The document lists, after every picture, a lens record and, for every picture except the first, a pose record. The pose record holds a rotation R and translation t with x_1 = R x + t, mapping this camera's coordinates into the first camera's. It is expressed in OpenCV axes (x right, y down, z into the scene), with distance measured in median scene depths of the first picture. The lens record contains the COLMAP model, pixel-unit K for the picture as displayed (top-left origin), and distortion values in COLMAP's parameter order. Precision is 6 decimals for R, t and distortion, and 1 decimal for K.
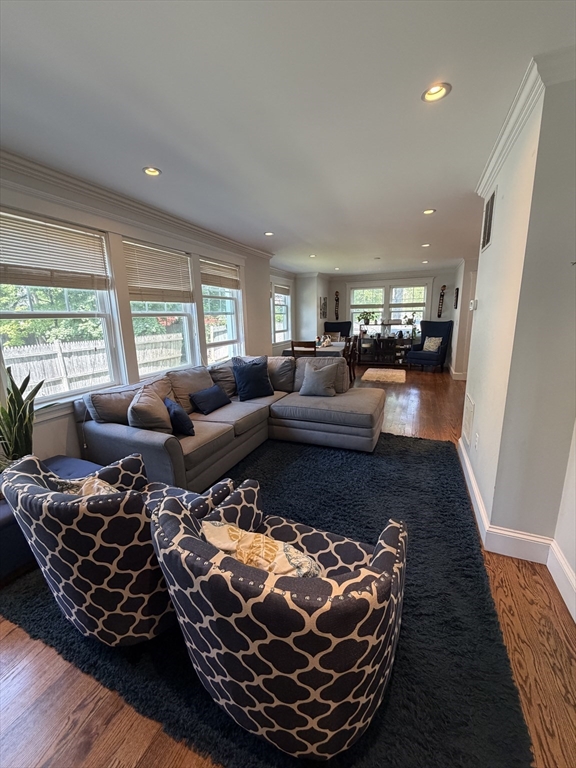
lens RADIAL K [[305.1, 0, 281.7], [0, 305.1, 379.5], [0, 0, 1]] dist [-0.001376, 0.000189]
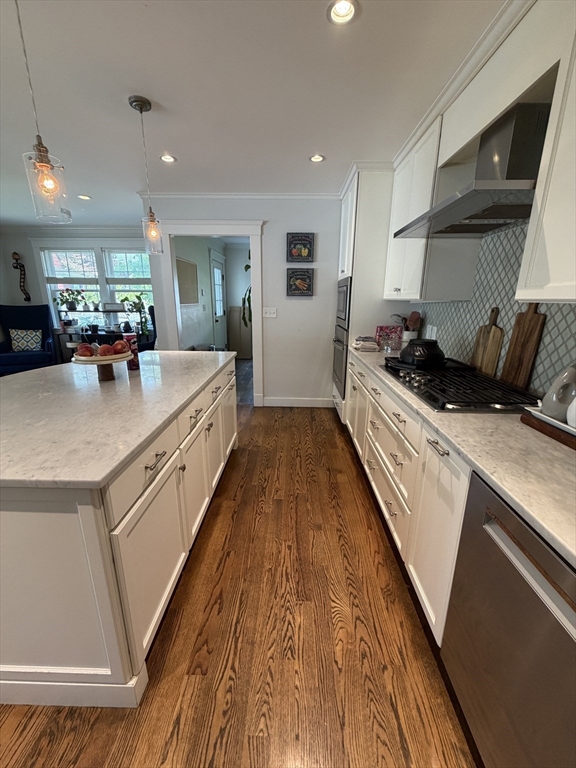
lens RADIAL K [[305.1, 0, 286.4], [0, 305.1, 383.9], [0, 0, 1]] dist [-0.001376, 0.000189]
pose [[0.922135, -0.079006, 0.378714, 0.455457], [0.053419, 0.995551, 0.077617, -0.061202], [-0.383162, -0.051343, 0.922253, 0.275497]]
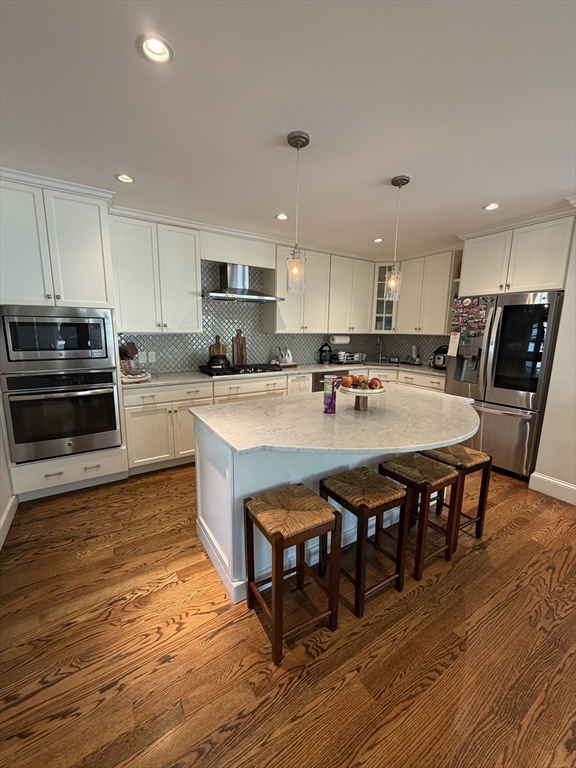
lens RADIAL K [[305.1, 0, 290.2], [0, 305.1, 381.1], [0, 0, 1]] dist [-0.001376, 0.000189]
pose [[-0.839319, -0.085366, 0.536895, 0.338687], [0.111694, 0.939447, 0.323981, -0.160629], [-0.532041, 0.331891, -0.778961, 0.733351]]
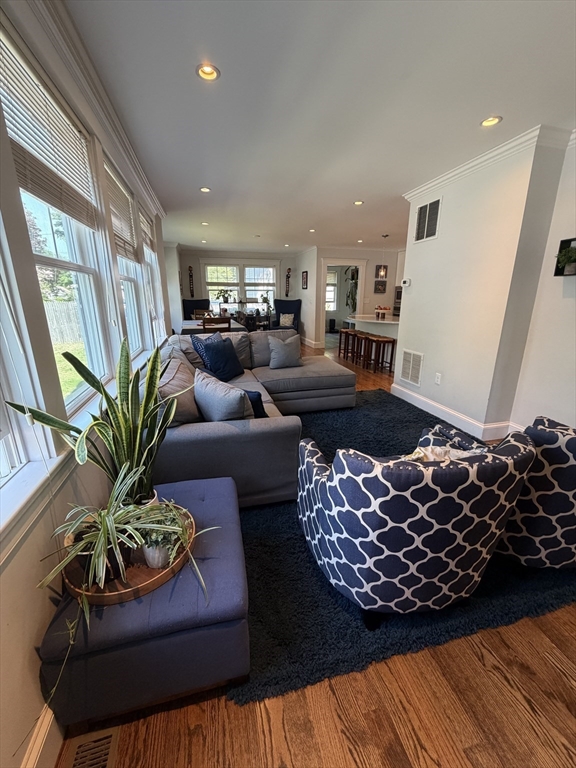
lens RADIAL K [[305.1, 0, 285.2], [0, 305.1, 383.3], [0, 0, 1]] dist [-0.001376, 0.000189]
pose [[0.788549, -0.149143, 0.596613, -0.218159], [0.107980, 0.988653, 0.104427, -0.000909], [-0.605418, -0.017924, 0.795706, 0.080399]]
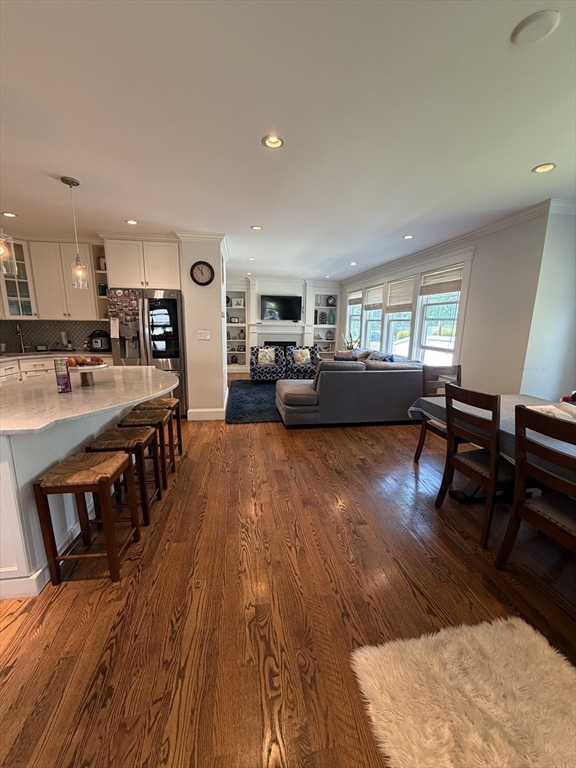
lens RADIAL K [[305.1, 0, 284.8], [0, 305.1, 381.6], [0, 0, 1]] dist [-0.001376, 0.000189]
pose [[-0.840255, 0.111245, -0.530656, 0.417805], [-0.108383, 0.924508, 0.365428, -0.177756], [0.531248, 0.364567, -0.764766, 0.827428]]
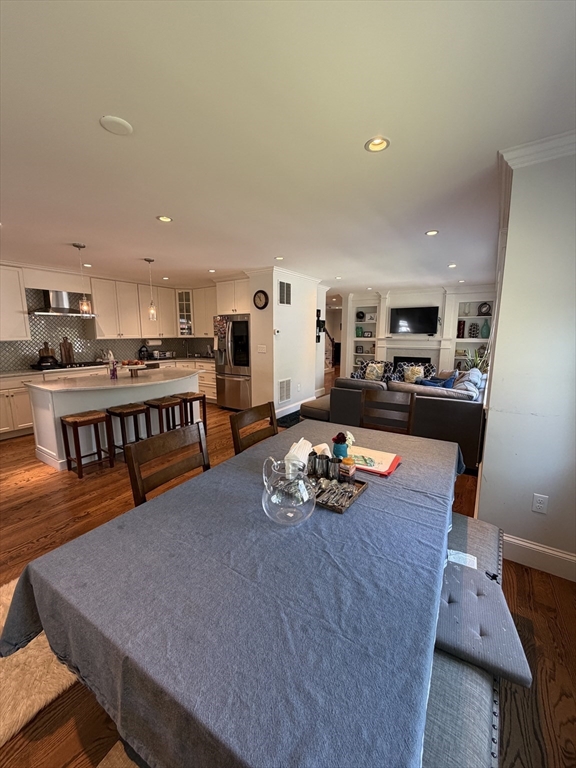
lens RADIAL K [[305.1, 0, 290.7], [0, 305.1, 382.5], [0, 0, 1]] dist [-0.001376, 0.000189]
pose [[-0.986790, -0.003291, 0.161969, 0.097160], [0.054286, 0.935272, 0.349742, -0.199964], [-0.152636, 0.353914, -0.922739, 0.930838]]
